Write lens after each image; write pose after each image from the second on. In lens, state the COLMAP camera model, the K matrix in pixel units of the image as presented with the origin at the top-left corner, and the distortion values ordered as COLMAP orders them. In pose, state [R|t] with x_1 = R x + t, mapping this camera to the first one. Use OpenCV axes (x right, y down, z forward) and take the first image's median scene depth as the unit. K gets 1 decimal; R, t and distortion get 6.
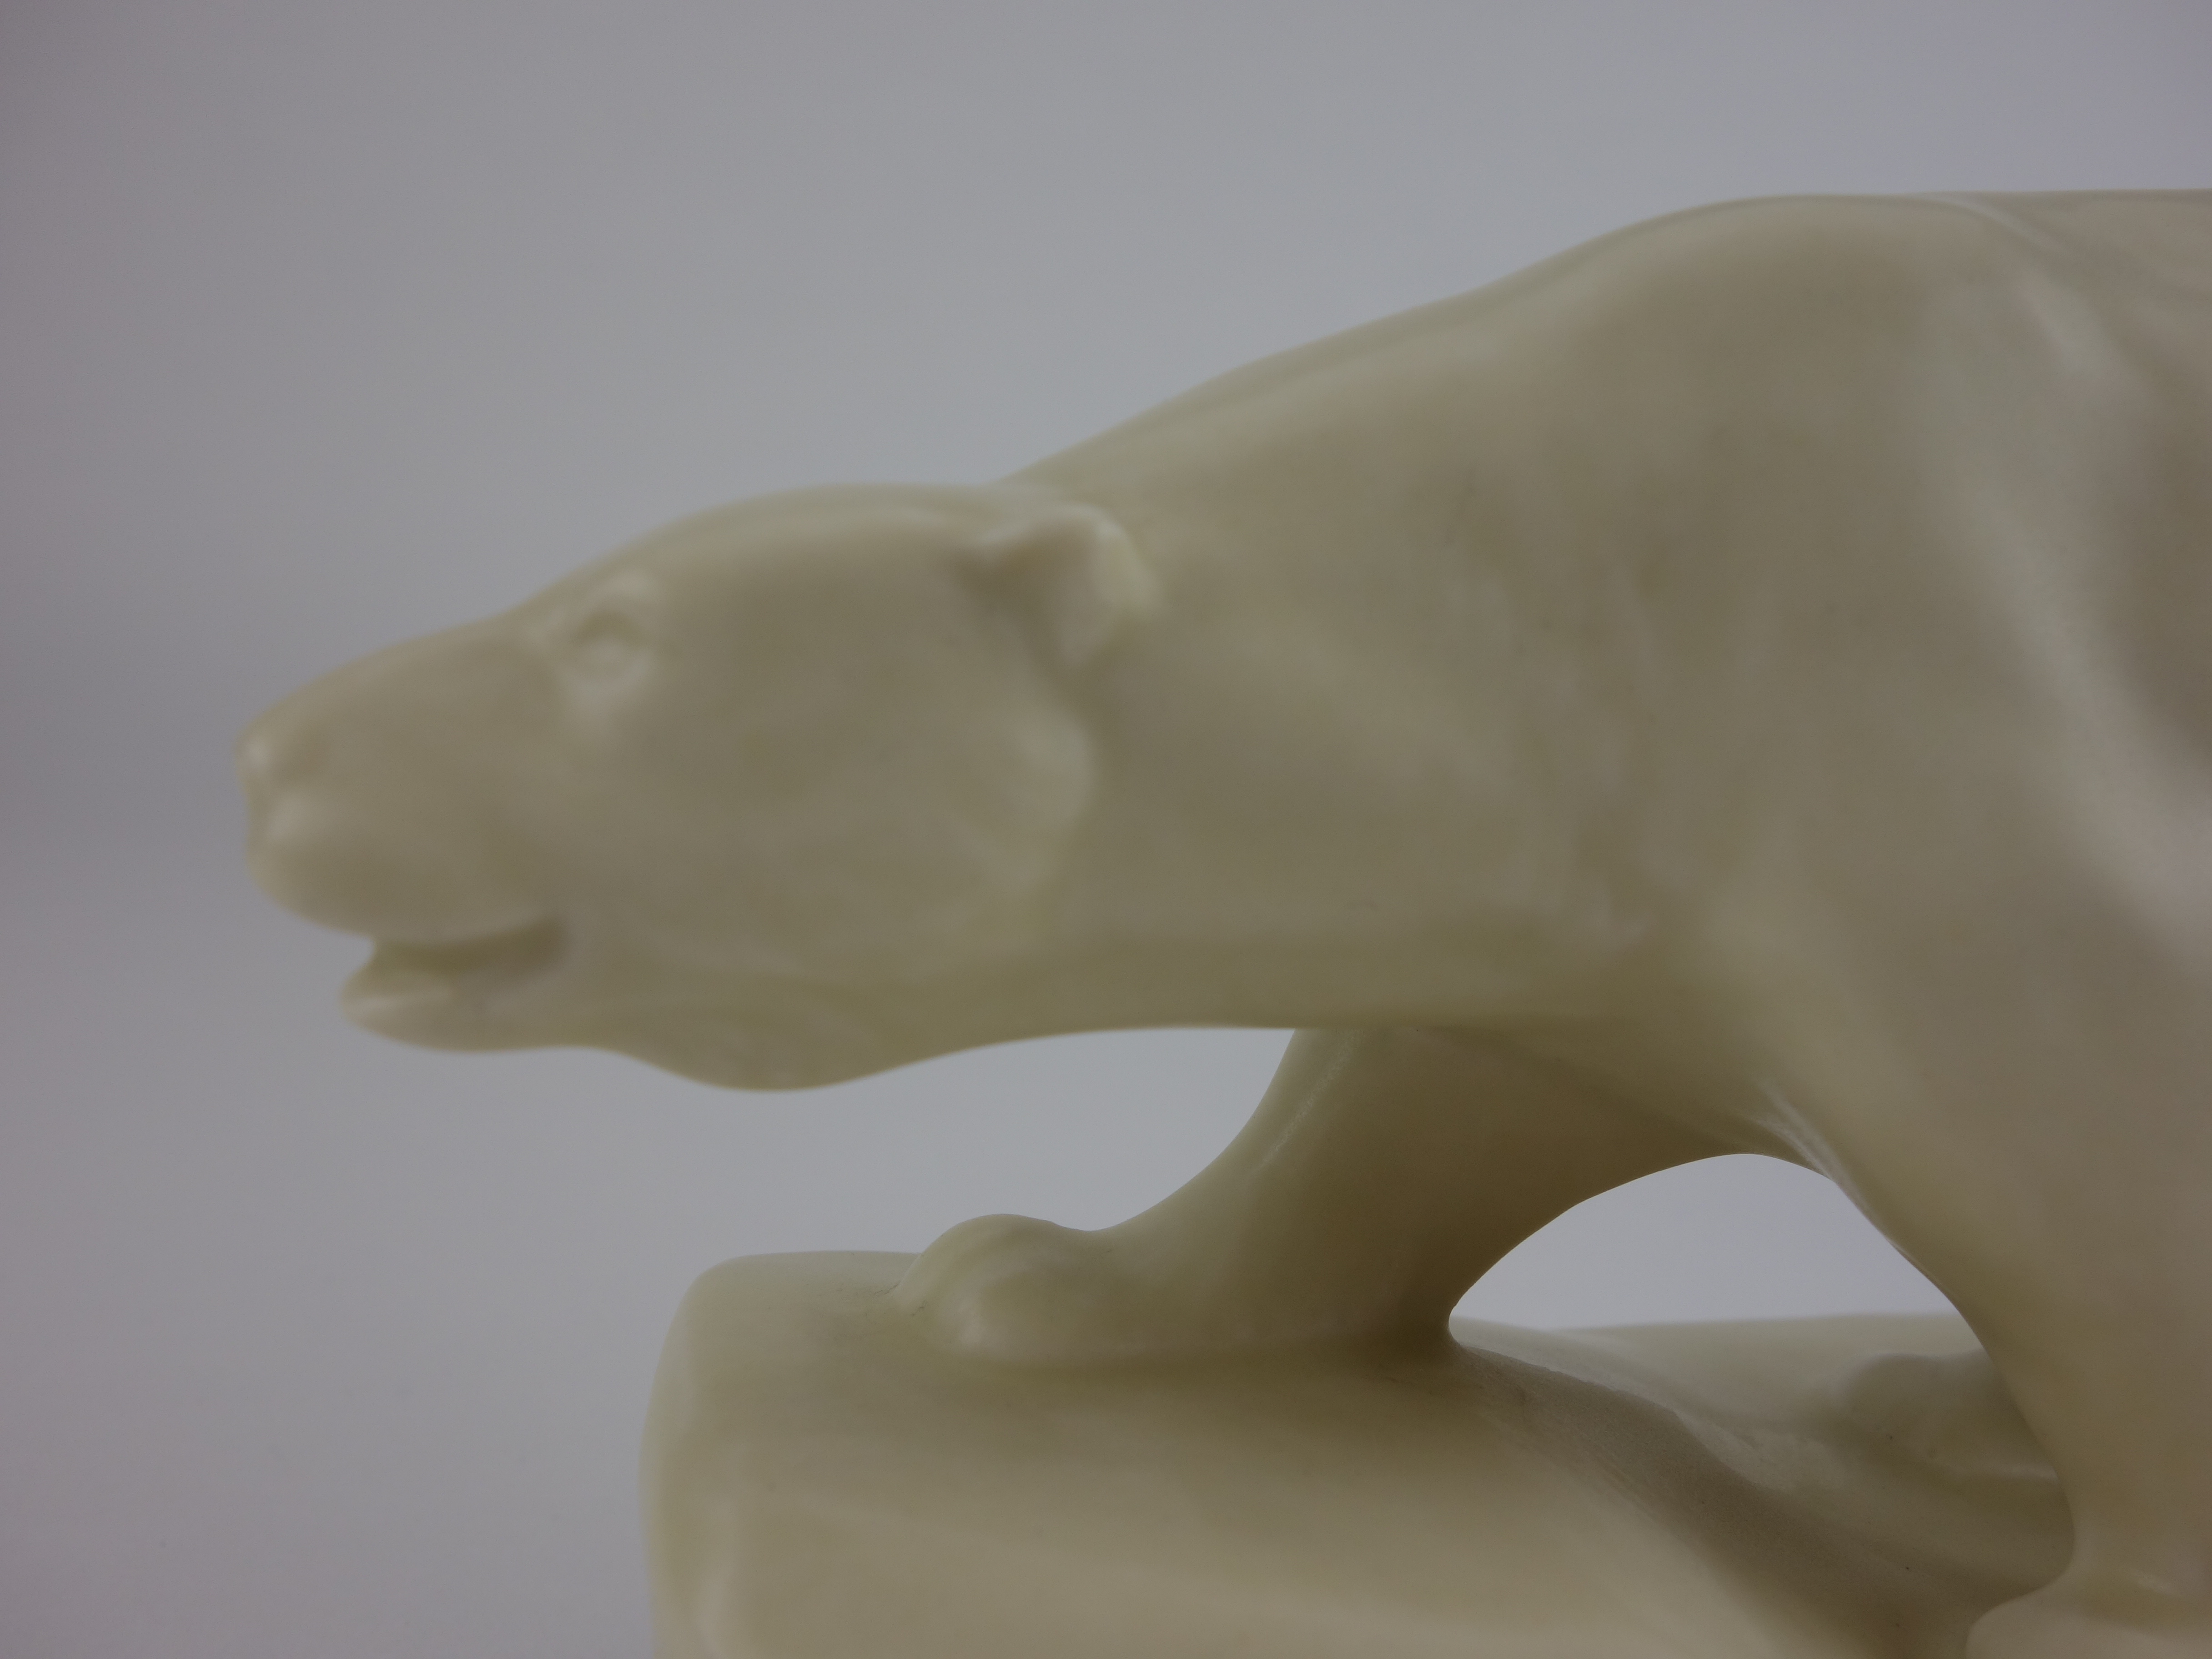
lens RADIAL K [[2159.5, 0, 1094.1], [0, 2159.5, 845.7], [0, 0, 1]] dist [-0.037508, -0.063720]
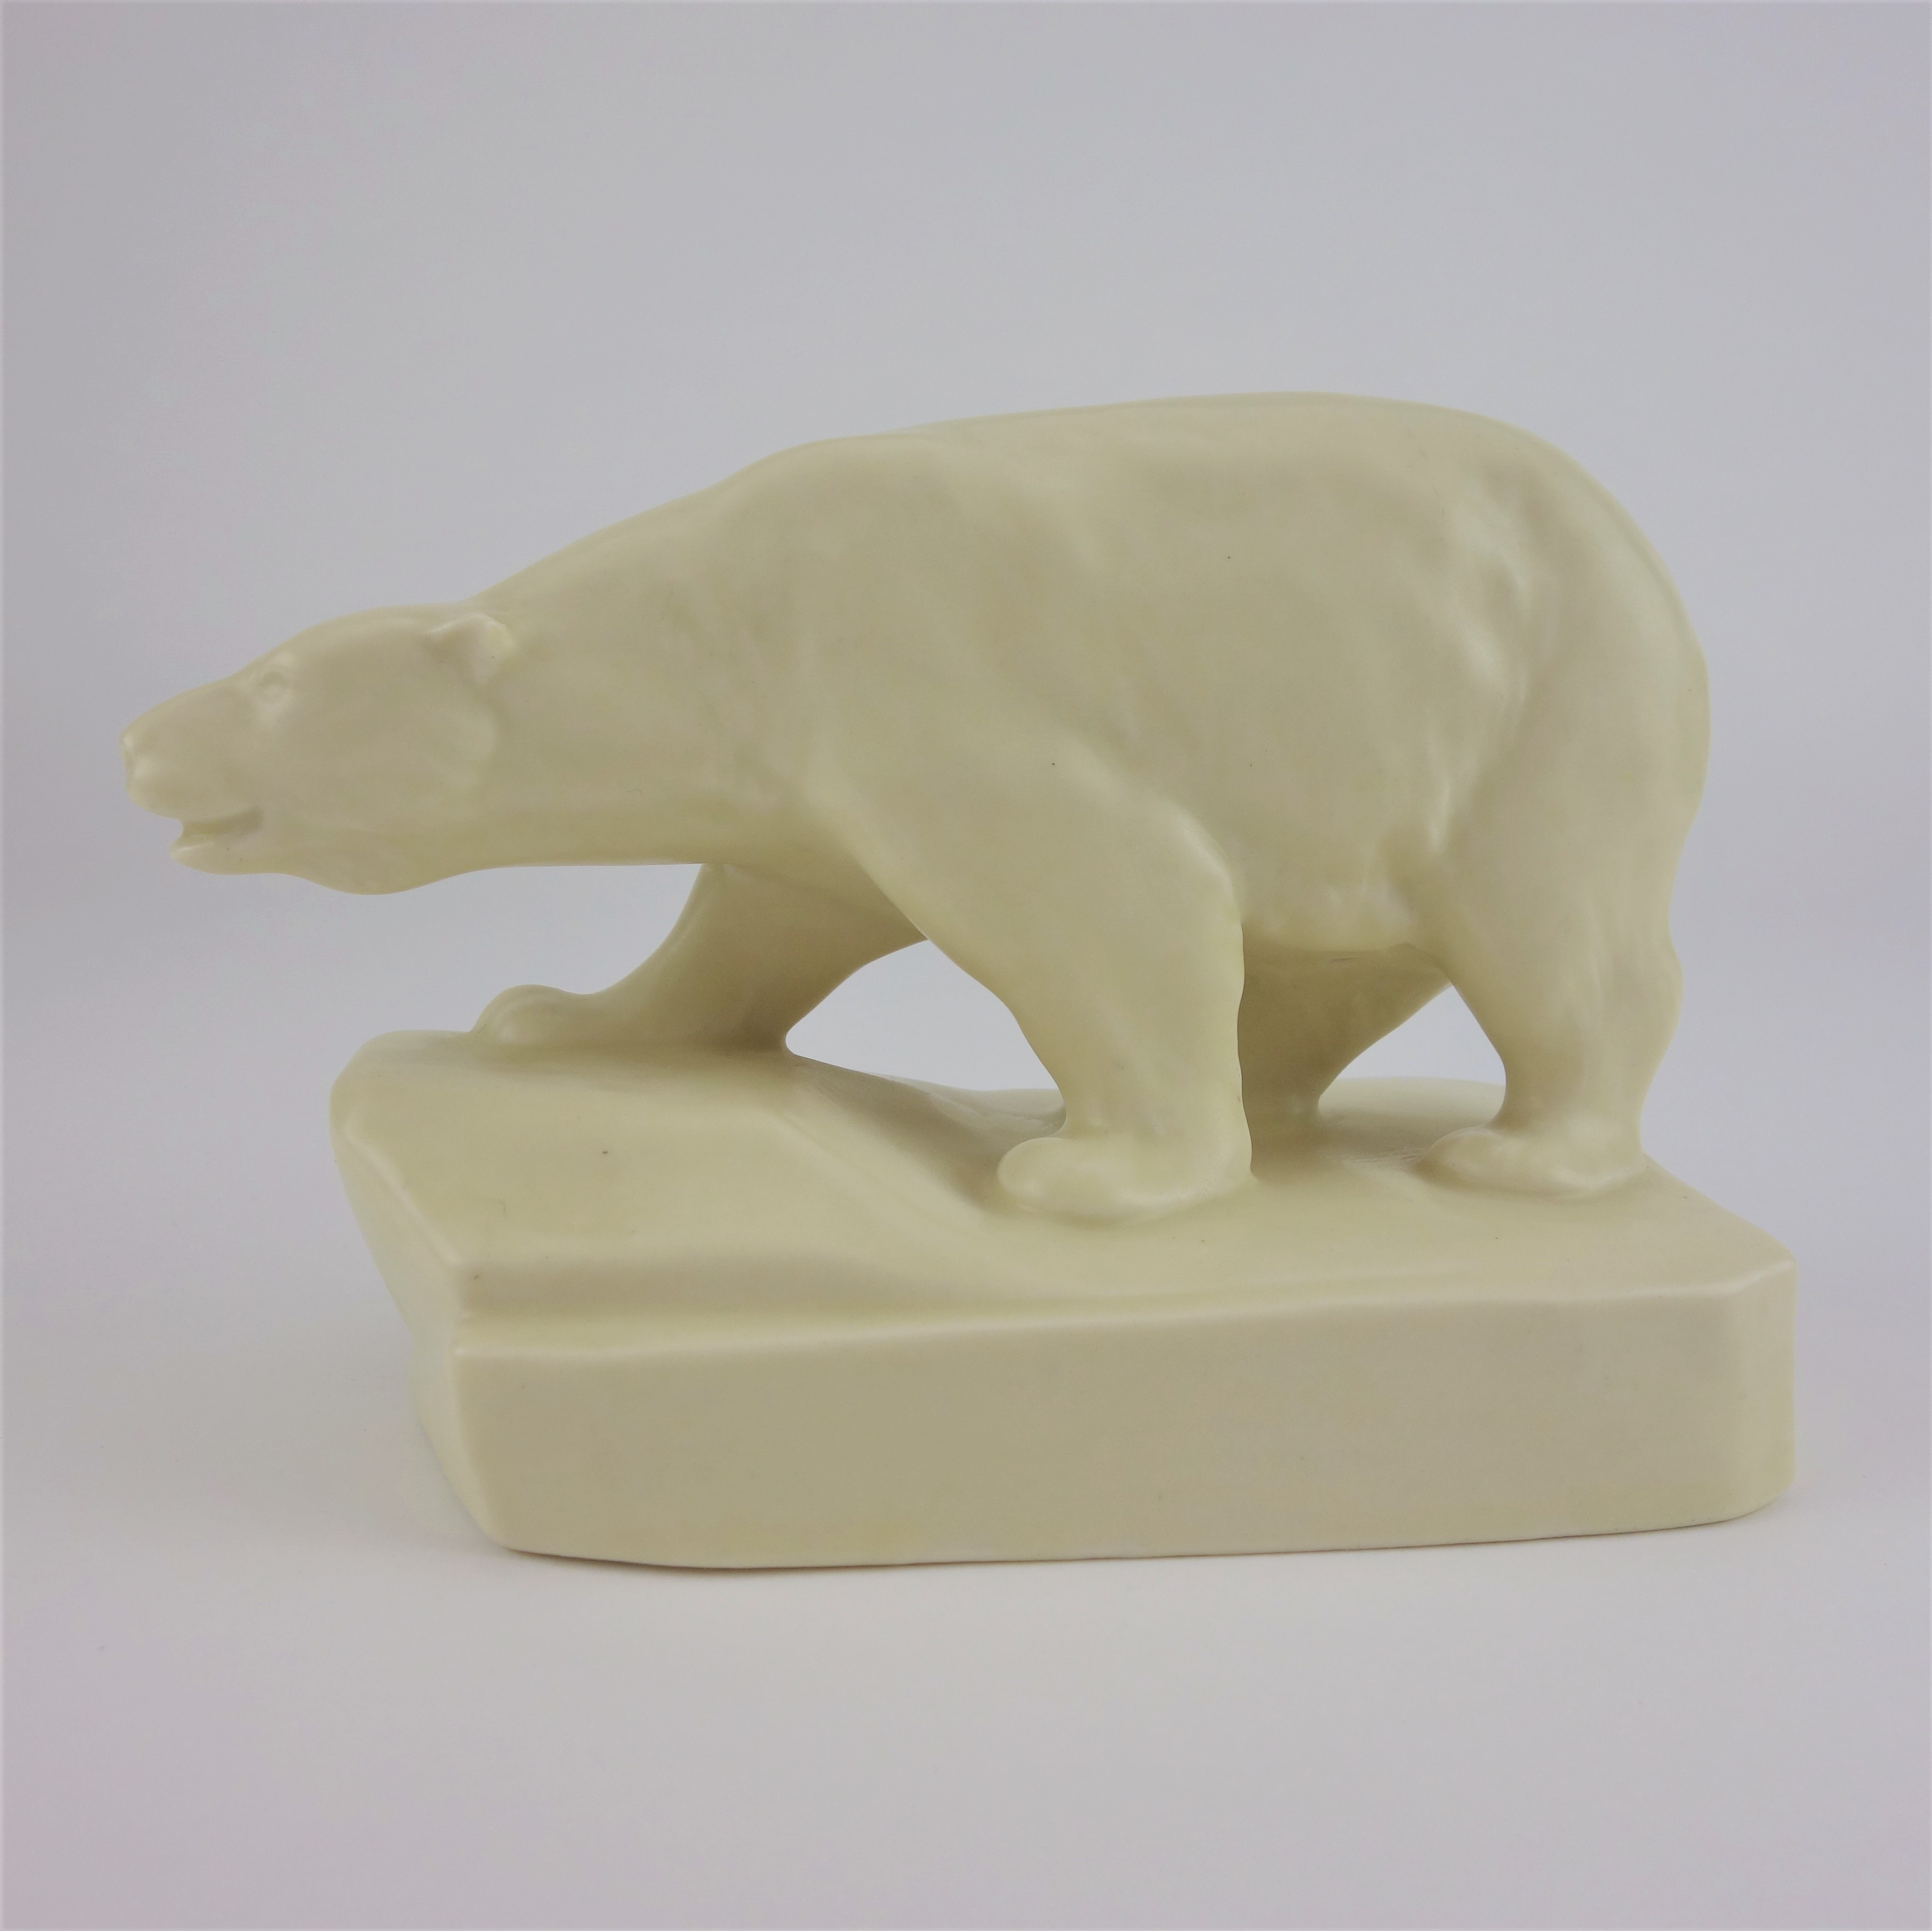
lens RADIAL K [[2489.5, 0, 966.1], [0, 2489.5, 969.0], [0, 0, 1]] dist [-0.103421, 0.000000]
pose [[0.995730, -0.040991, -0.082712, 0.694389], [0.042282, 0.999009, 0.013927, 0.196035], [0.082059, -0.017365, 0.996476, -1.519468]]
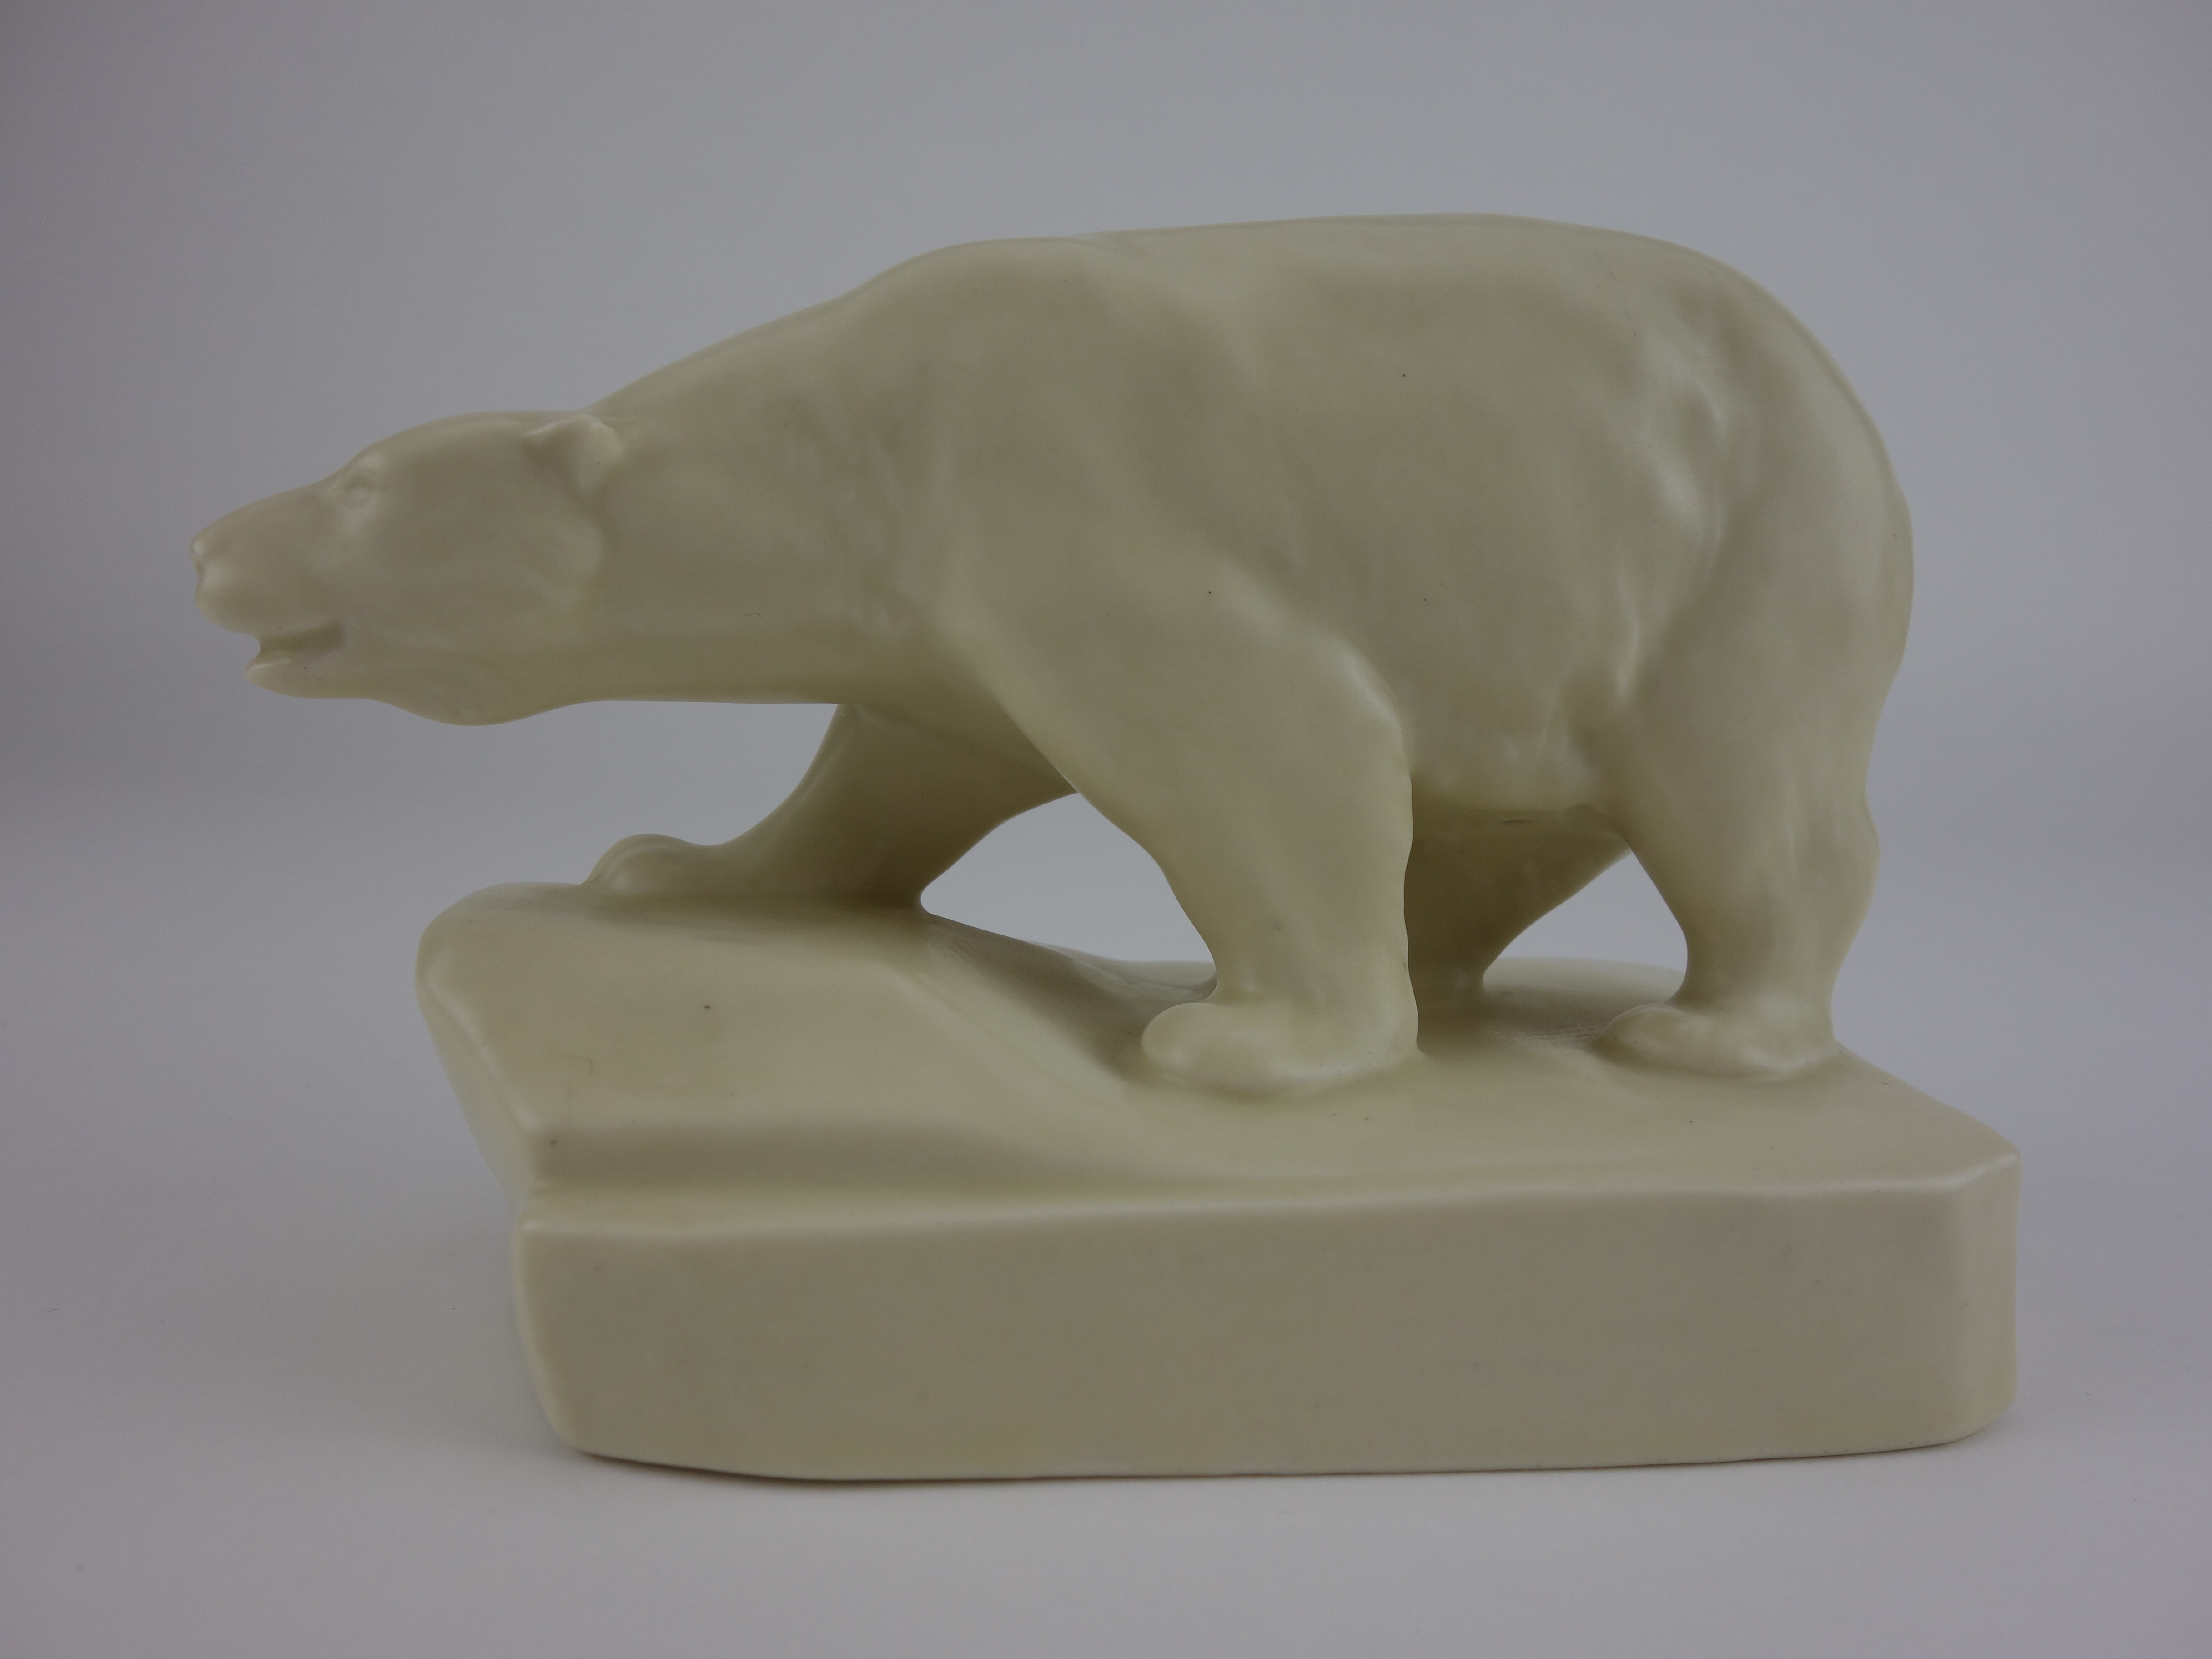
lens RADIAL K [[2159.5, 0, 1102.9], [0, 2159.5, 812.8], [0, 0, 1]] dist [-0.037508, -0.063720]
pose [[0.995045, -0.026708, -0.095775, 0.669093], [0.024652, 0.999441, -0.022584, 0.277649], [0.096325, 0.020111, 0.995147, -0.975323]]
